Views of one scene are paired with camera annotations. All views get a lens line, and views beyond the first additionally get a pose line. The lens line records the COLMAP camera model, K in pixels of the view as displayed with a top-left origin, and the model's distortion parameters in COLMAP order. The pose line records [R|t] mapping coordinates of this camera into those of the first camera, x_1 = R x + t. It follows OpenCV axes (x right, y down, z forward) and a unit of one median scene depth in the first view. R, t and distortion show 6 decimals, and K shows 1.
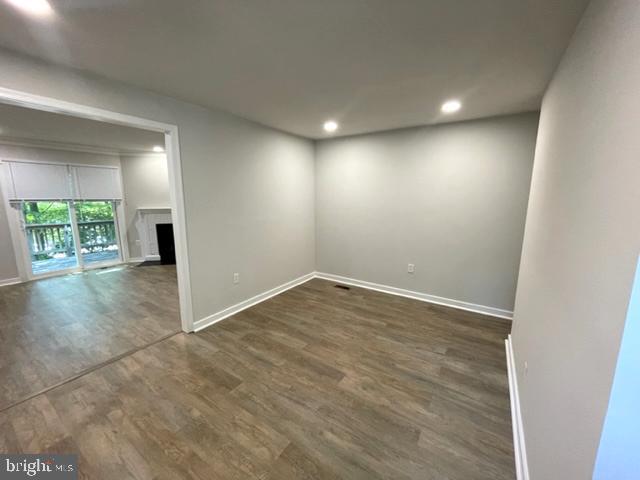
lens RADIAL K [[258.9, 0, 318.1], [0, 258.9, 239.6], [0, 0, 1]] dist [-0.003678, -0.000107]
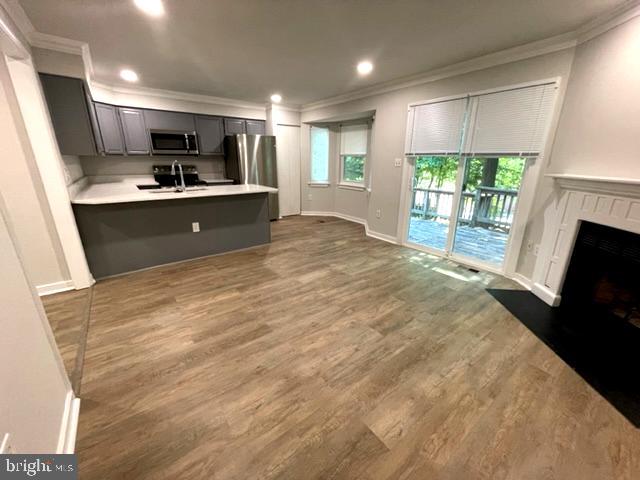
lens RADIAL K [[258.9, 0, 317.6], [0, 258.9, 238.7], [0, 0, 1]] dist [-0.003678, -0.000107]
pose [[-0.322606, 0.274031, -0.905998, -0.317309], [-0.172032, 0.924258, 0.340811, -0.204459], [0.930769, 0.265808, -0.251029, 1.555251]]
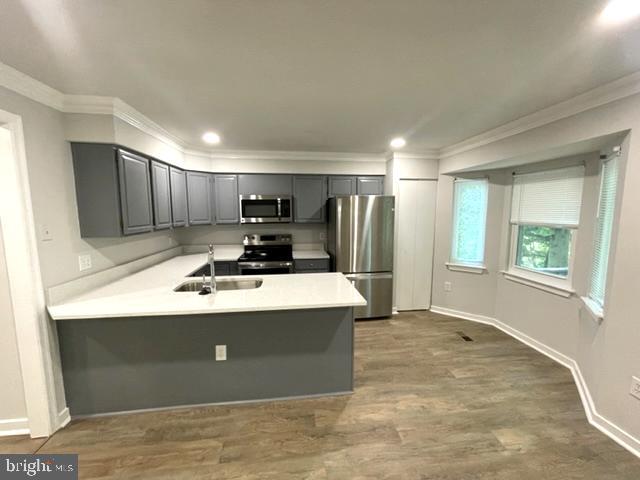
lens RADIAL K [[258.9, 0, 319.6], [0, 258.9, 241.3], [0, 0, 1]] dist [-0.003678, -0.000107]
pose [[-0.751207, 0.076434, -0.655626, -1.007023], [-0.113848, 0.963383, 0.242759, -0.252894], [0.650174, 0.257004, -0.714999, 1.323239]]
